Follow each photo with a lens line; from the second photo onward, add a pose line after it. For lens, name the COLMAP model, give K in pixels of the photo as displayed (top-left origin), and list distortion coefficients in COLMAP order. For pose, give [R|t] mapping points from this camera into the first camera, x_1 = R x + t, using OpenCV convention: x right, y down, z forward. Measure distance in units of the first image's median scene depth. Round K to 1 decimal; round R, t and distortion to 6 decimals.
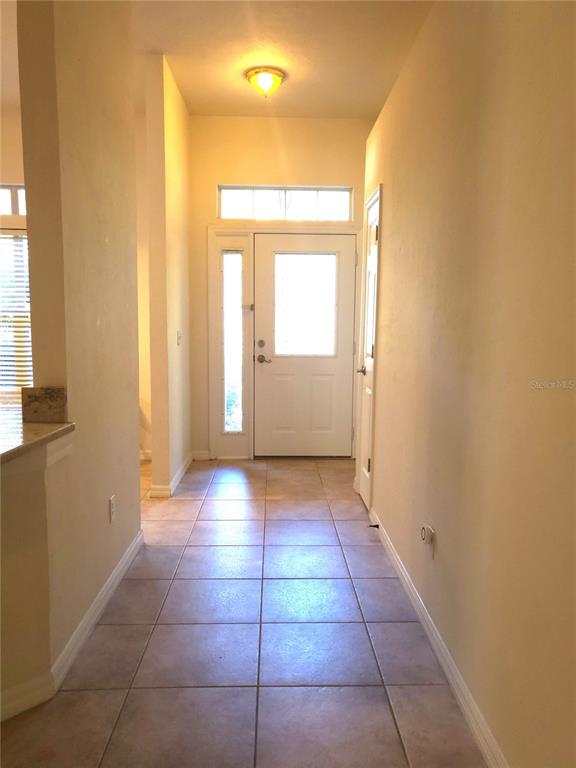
lens RADIAL K [[576.5, 0, 288.6], [0, 576.5, 384.1], [0, 0, 1]] dist [-0.015860, -0.002859]
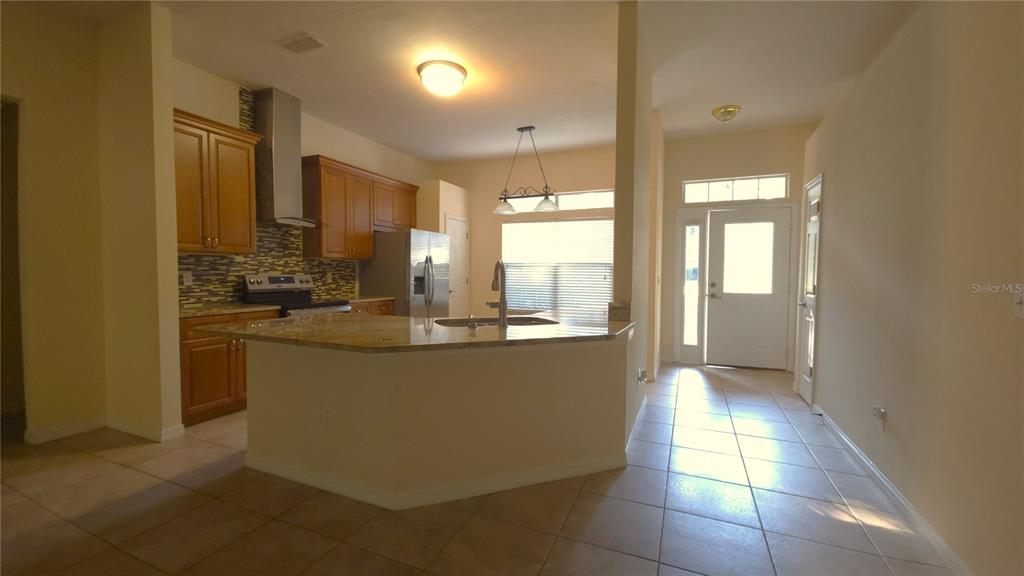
lens RADIAL K [[409.0, 0, 510.2], [0, 409.0, 288.9], [0, 0, 1]] dist [0.001646, -0.000144]
pose [[0.904135, 0.015063, -0.426981, -0.086378], [-0.043553, 0.997422, -0.057037, 0.025447], [0.425021, 0.070166, 0.902460, -0.186836]]
